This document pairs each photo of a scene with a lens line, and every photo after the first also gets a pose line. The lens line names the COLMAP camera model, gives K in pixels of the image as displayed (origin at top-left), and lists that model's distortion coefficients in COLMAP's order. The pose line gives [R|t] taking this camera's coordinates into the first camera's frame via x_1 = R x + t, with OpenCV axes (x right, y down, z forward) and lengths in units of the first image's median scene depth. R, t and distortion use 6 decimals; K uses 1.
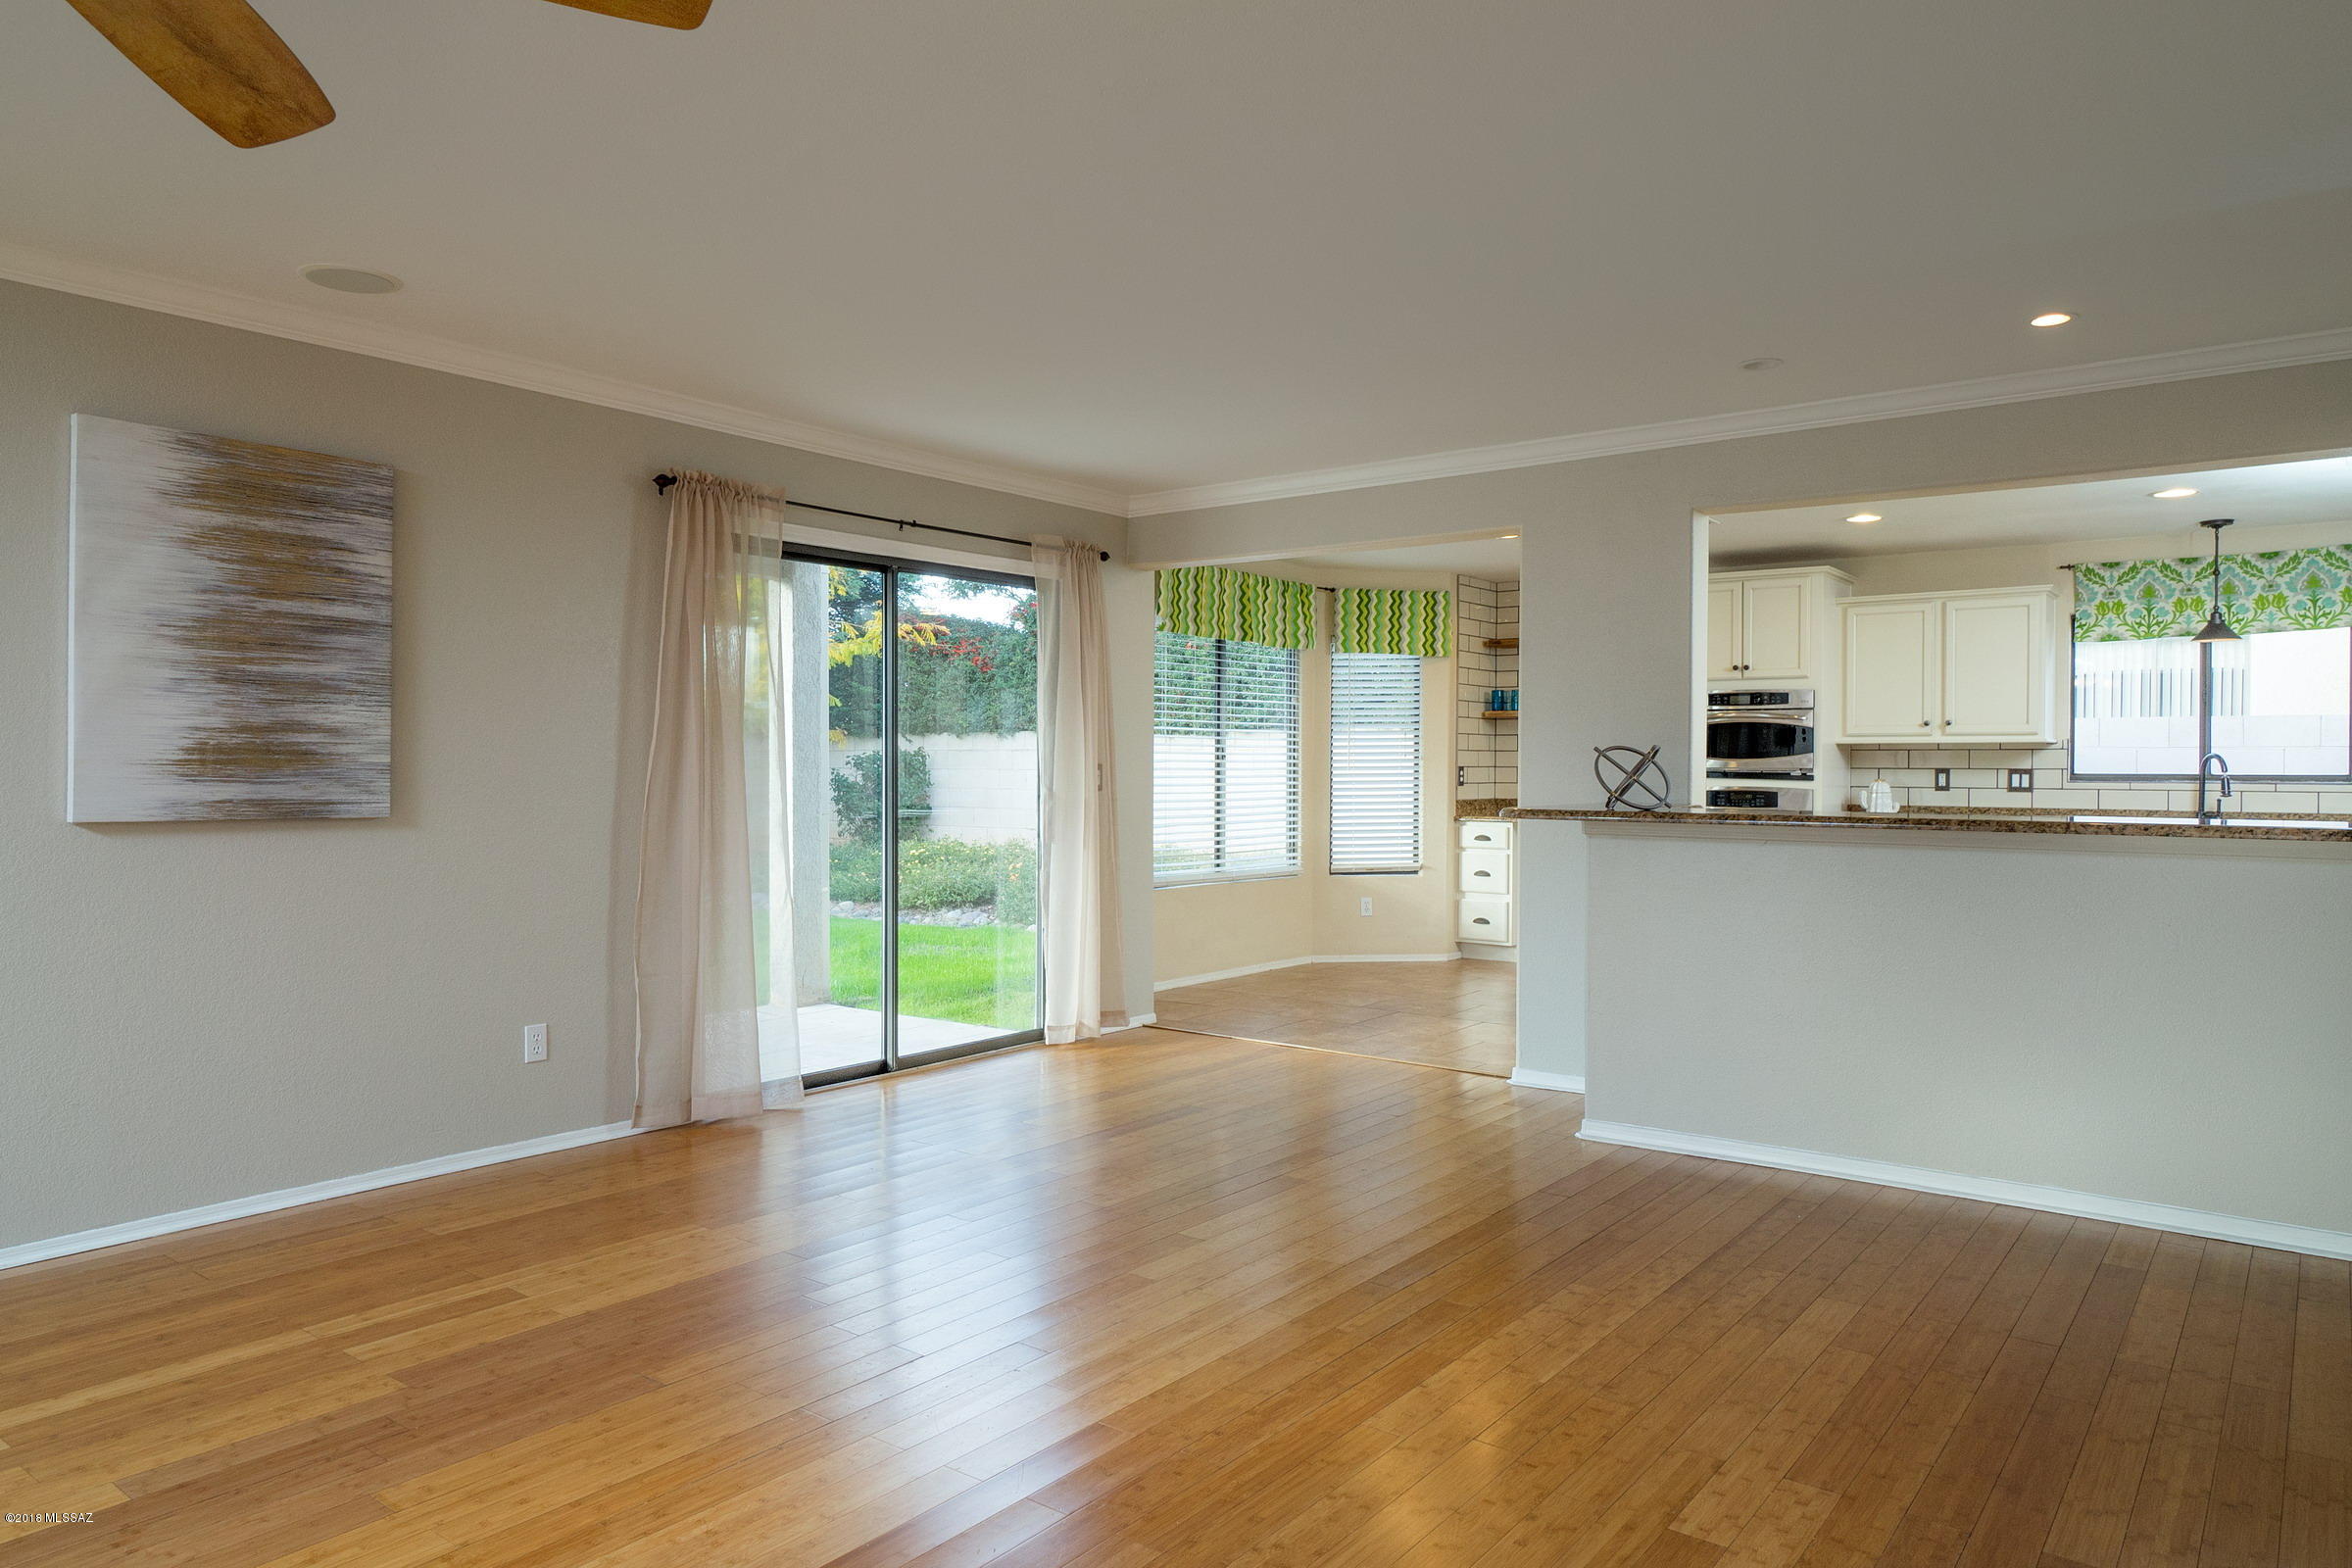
lens RADIAL K [[1451.5, 0, 1187.6], [0, 1451.5, 816.0], [0, 0, 1]] dist [-0.003223, -0.000986]
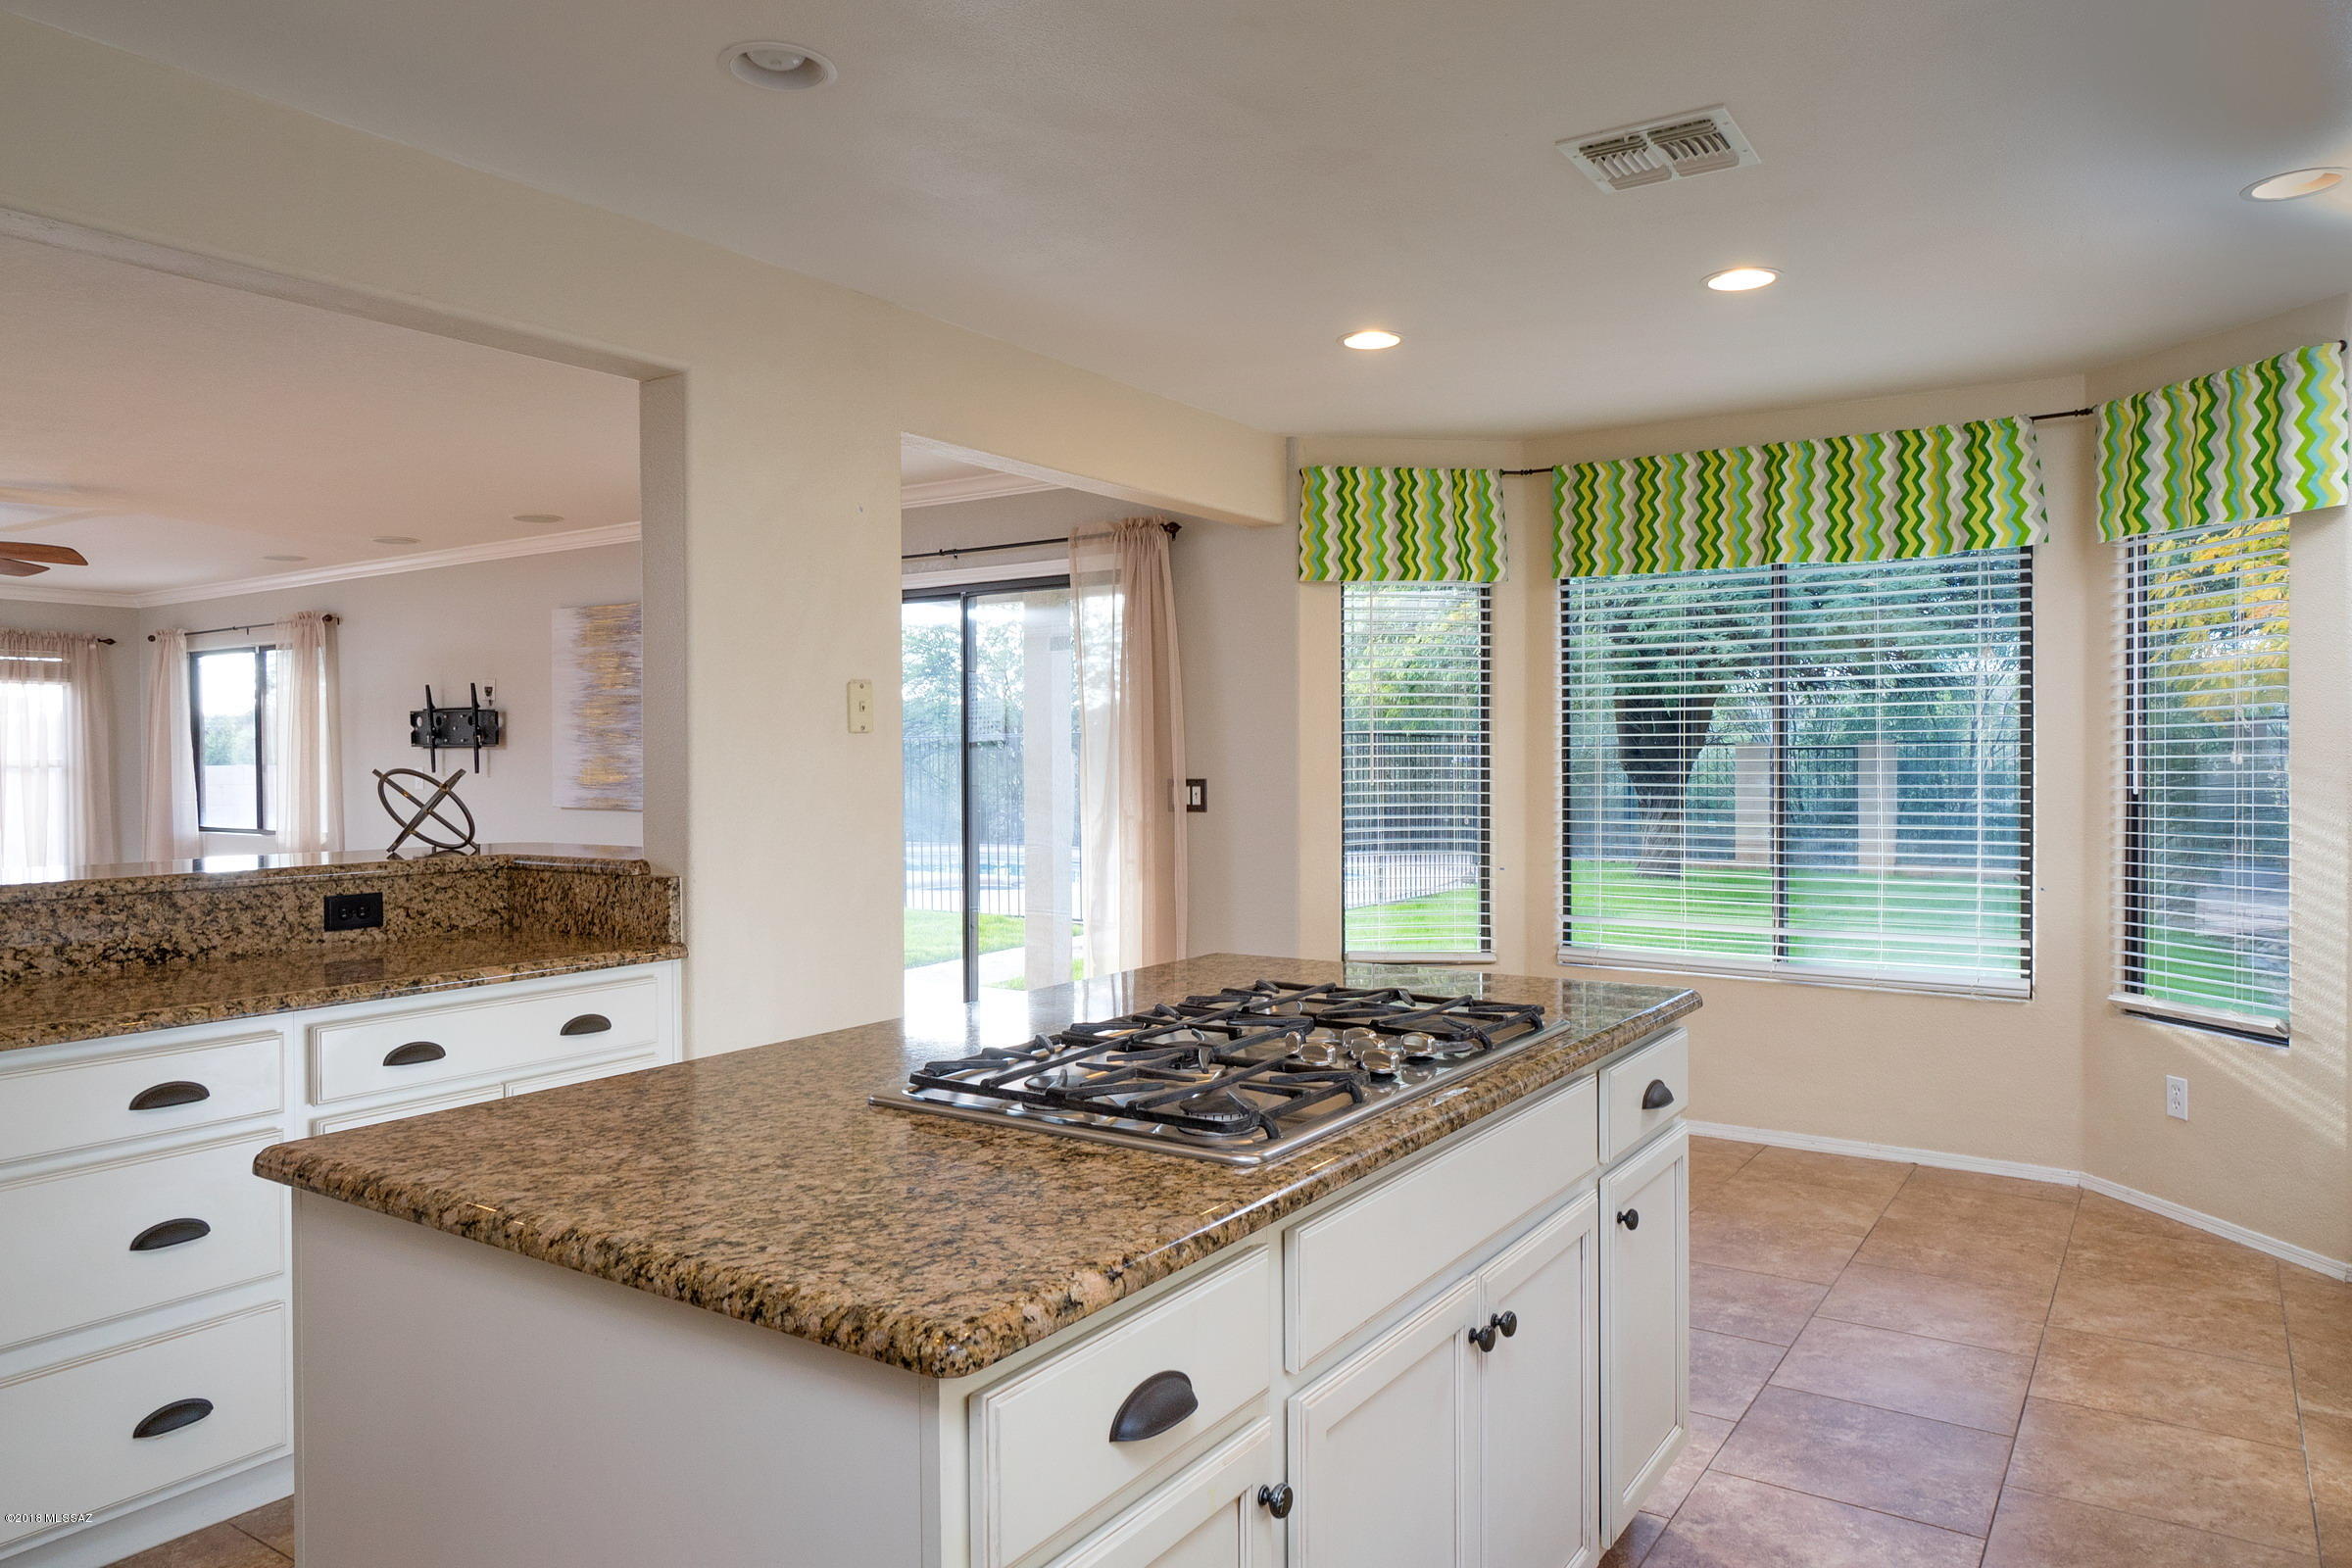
lens RADIAL K [[1538.6, 0, 1180.0], [0, 1538.6, 845.4], [0, 0, 1]] dist [-0.002178, -0.000076]
pose [[0.061273, 0.052028, -0.996764, 1.724228], [-0.035226, 0.998131, 0.049934, -0.092584], [0.997499, 0.032052, 0.062992, 2.014766]]
